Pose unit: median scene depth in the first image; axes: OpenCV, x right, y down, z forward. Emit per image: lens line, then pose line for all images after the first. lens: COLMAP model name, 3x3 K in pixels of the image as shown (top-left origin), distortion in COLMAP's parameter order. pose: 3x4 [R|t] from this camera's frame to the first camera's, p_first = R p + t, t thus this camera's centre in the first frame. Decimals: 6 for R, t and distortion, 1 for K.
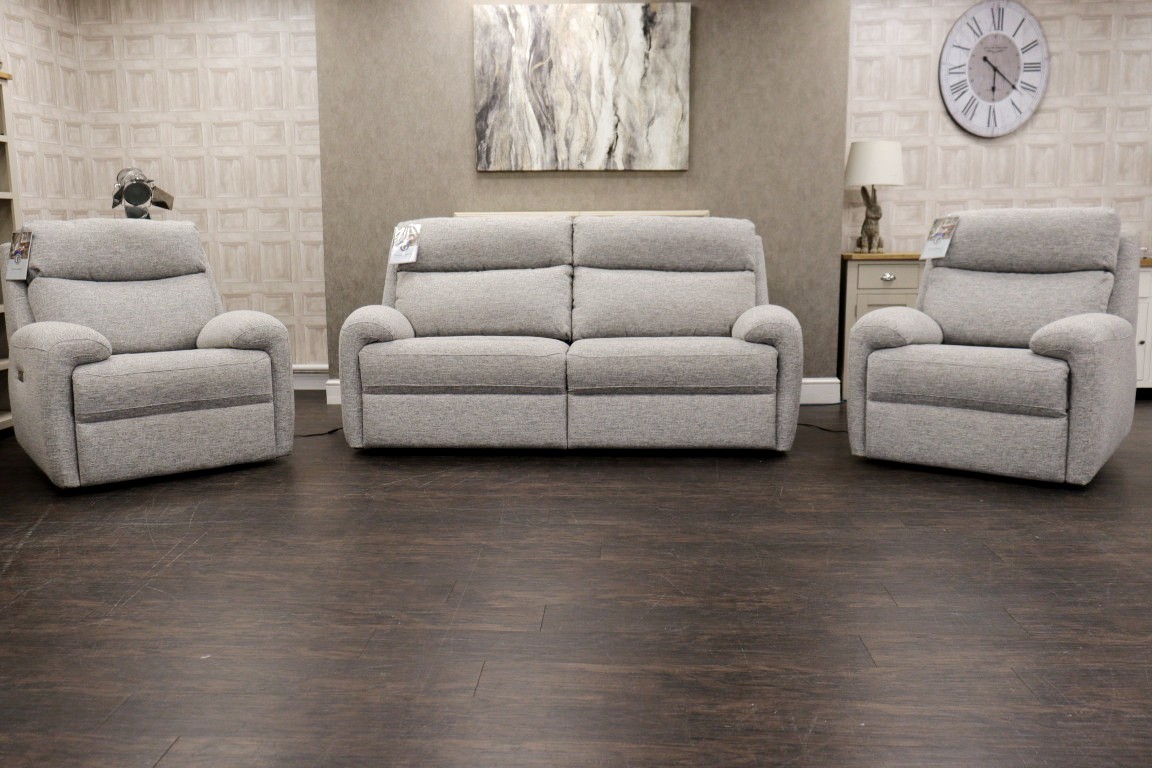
lens RADIAL K [[1043.3, 0, 576.0], [0, 1043.3, 384.0], [0, 0, 1]] dist [-0.004650, -0.000927]
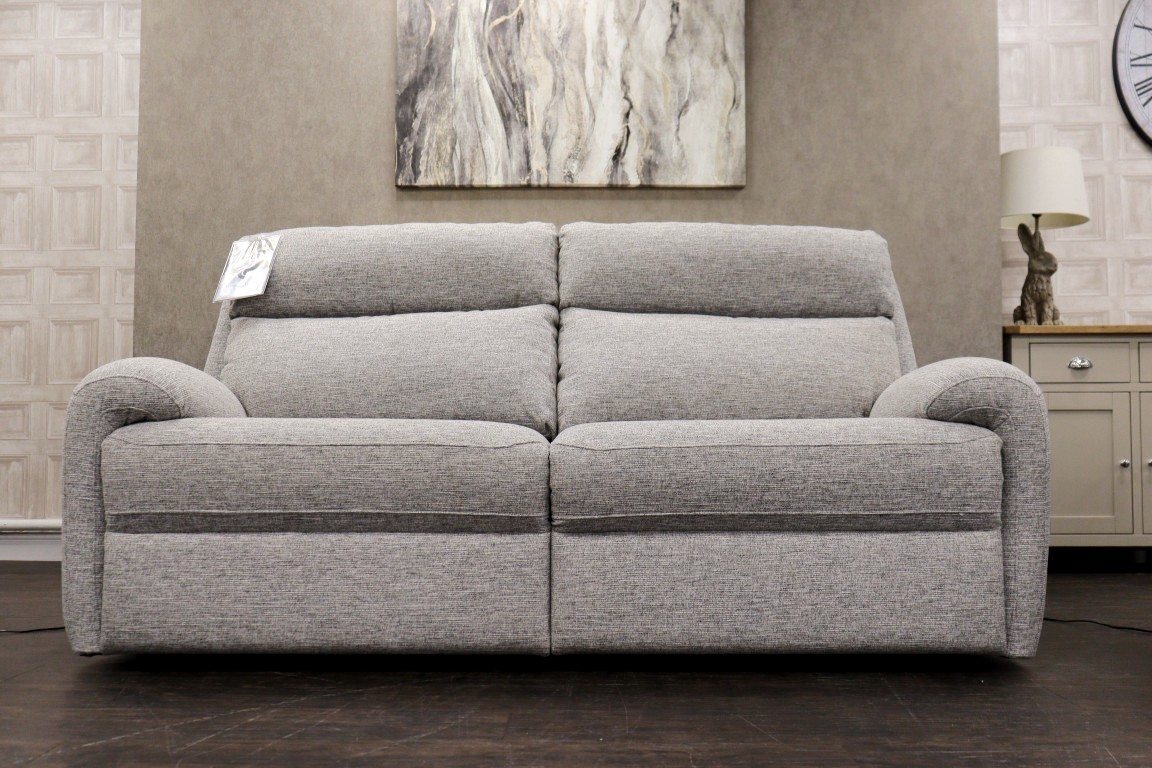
lens RADIAL K [[1081.3, 0, 576.2], [0, 1081.3, 378.5], [0, 0, 1]] dist [0.000435, -0.006090]
pose [[0.999511, 0.005403, 0.030792, -0.009745], [0.000894, 0.979606, -0.200927, 0.031260], [-0.031249, 0.200856, 0.979122, 0.411497]]
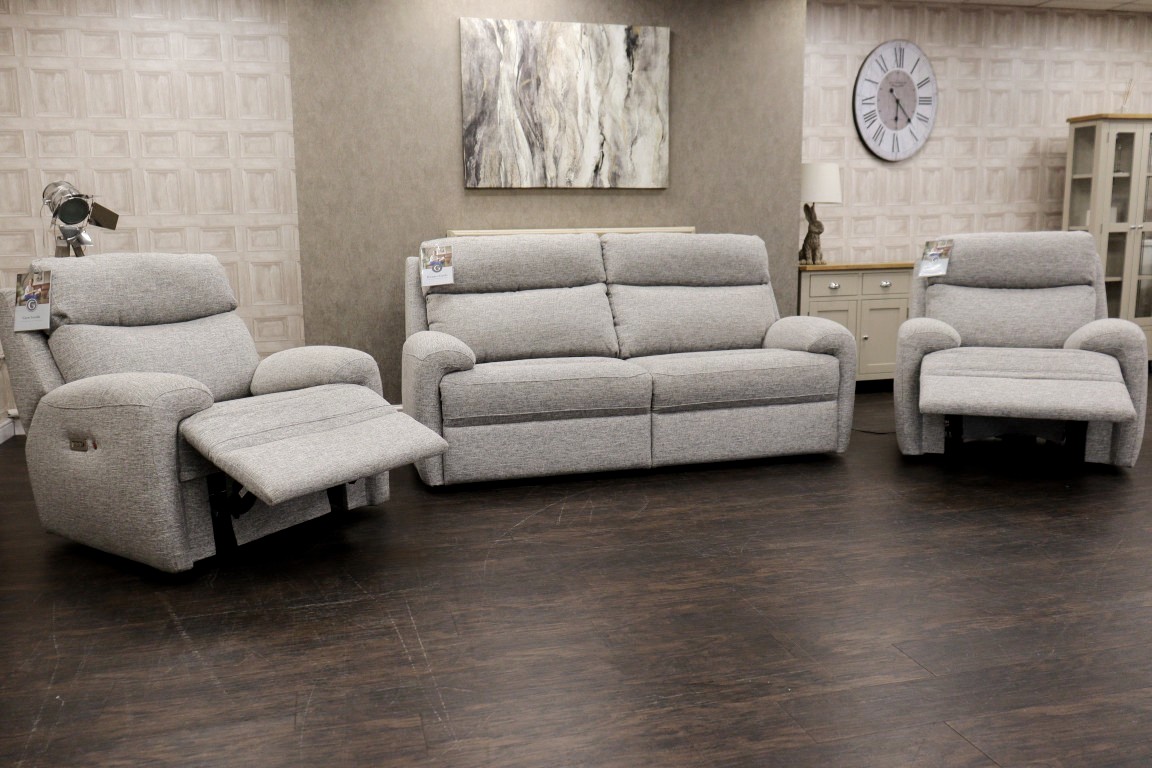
lens RADIAL K [[941.0, 0, 583.9], [0, 941.0, 382.2], [0, 0, 1]] dist [-0.003145, -0.002992]
pose [[0.951171, -0.056236, 0.303497, -0.271334], [0.055101, 0.998405, 0.012310, -0.027541], [-0.303705, 0.005014, 0.952753, 0.129310]]
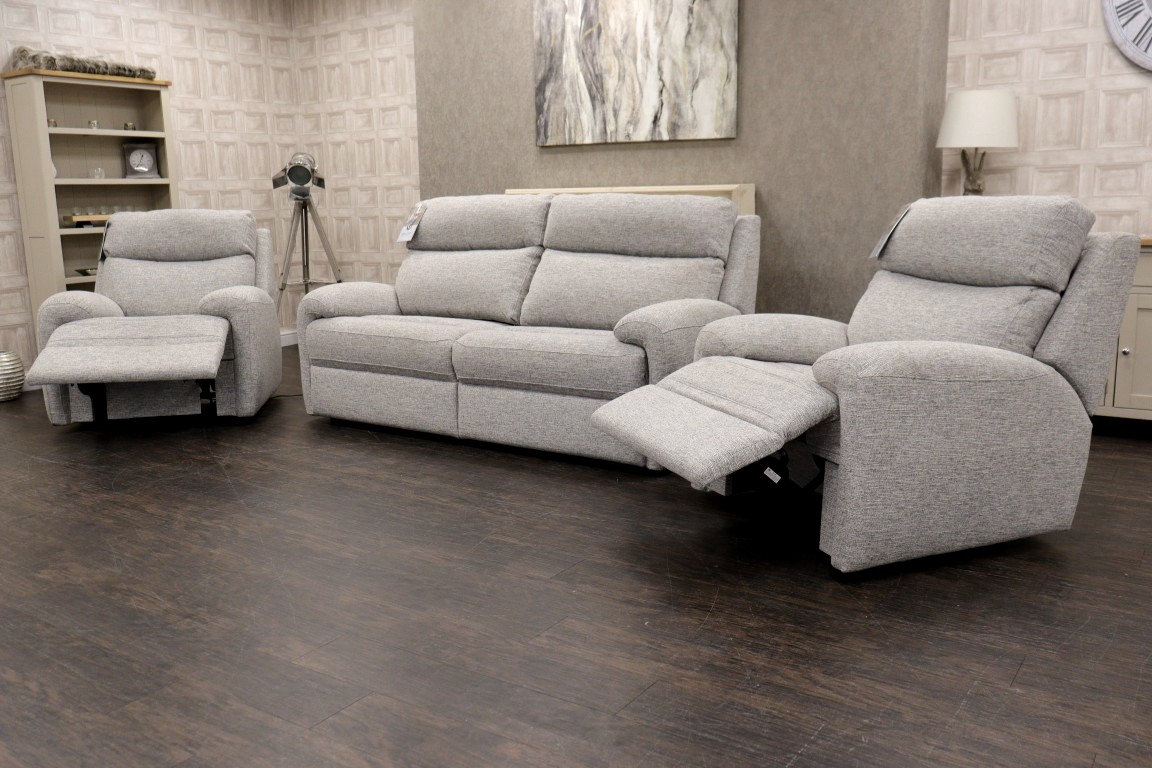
lens RADIAL K [[1025.1, 0, 560.4], [0, 1025.1, 384.4], [0, 0, 1]] dist [-0.002062, -0.000953]
pose [[0.846983, 0.089839, -0.523974, 0.456292], [-0.066781, 0.995790, 0.062786, -0.043498], [0.527409, -0.018187, 0.849417, 0.189738]]
